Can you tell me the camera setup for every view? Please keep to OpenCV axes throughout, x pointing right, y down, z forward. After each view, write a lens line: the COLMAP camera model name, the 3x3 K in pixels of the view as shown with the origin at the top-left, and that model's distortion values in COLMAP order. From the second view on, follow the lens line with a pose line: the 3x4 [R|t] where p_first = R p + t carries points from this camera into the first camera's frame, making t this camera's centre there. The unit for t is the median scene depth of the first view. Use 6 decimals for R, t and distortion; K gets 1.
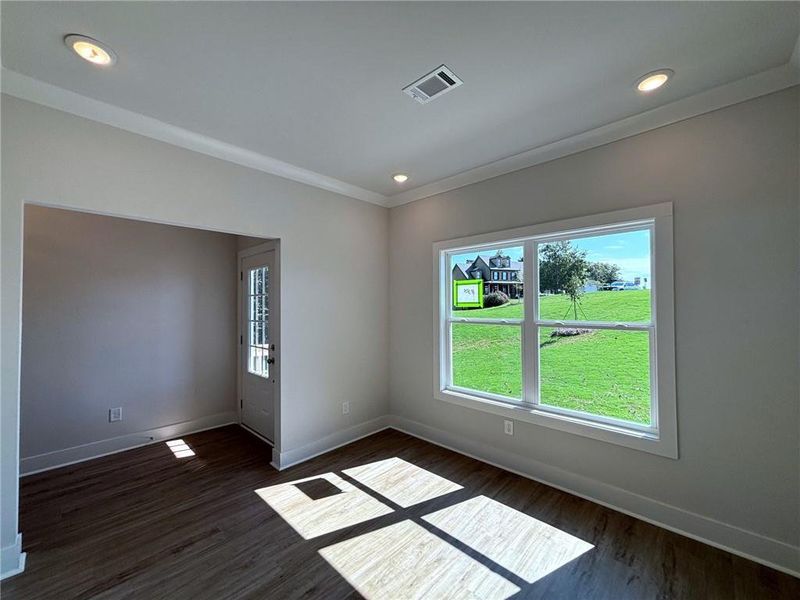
lens RADIAL K [[324.3, 0, 400.0], [0, 324.3, 300.0], [0, 0, 1]] dist [0.001688, 0.000252]
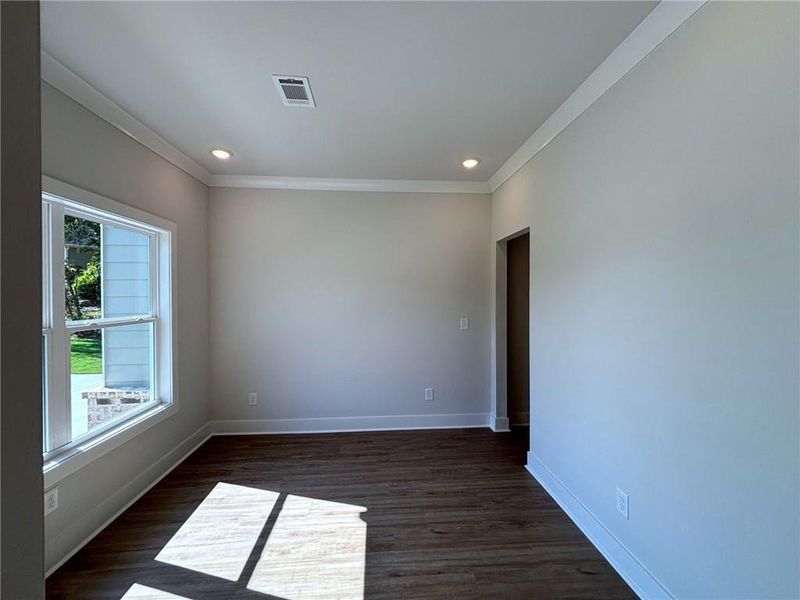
lens RADIAL K [[324.3, 0, 400.0], [0, 324.3, 300.0], [0, 0, 1]] dist [0.001688, 0.000252]
pose [[-0.743873, -0.000384, 0.668321, -0.869669], [-0.004510, 0.999980, -0.004446, 0.021063], [-0.668306, -0.006321, -0.743860, 1.575695]]
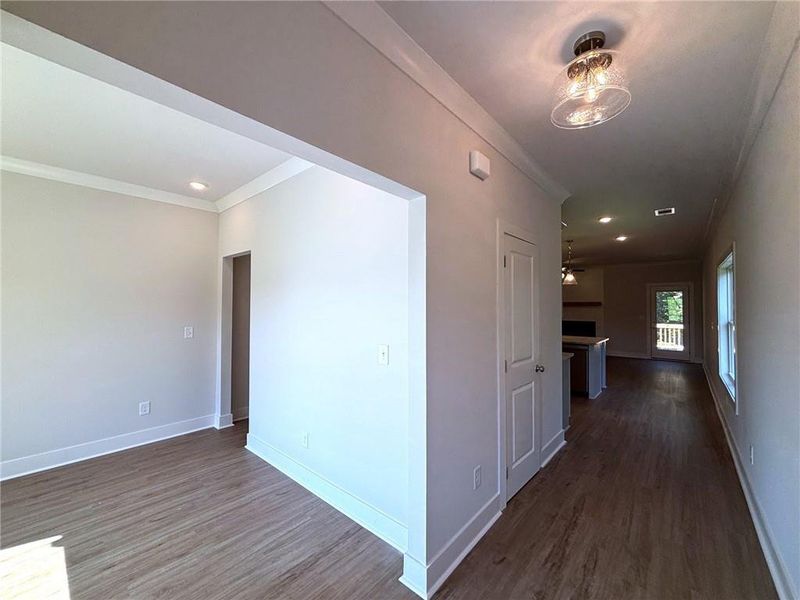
lens RADIAL K [[324.4, 0, 400.0], [0, 324.4, 300.0], [0, 0, 1]] dist [-0.003004, -0.000508]
pose [[-0.999060, 0.000763, -0.043346, -1.080396], [0.002354, 0.999325, -0.036651, 0.029155], [0.043288, -0.036718, -0.998388, 1.934954]]
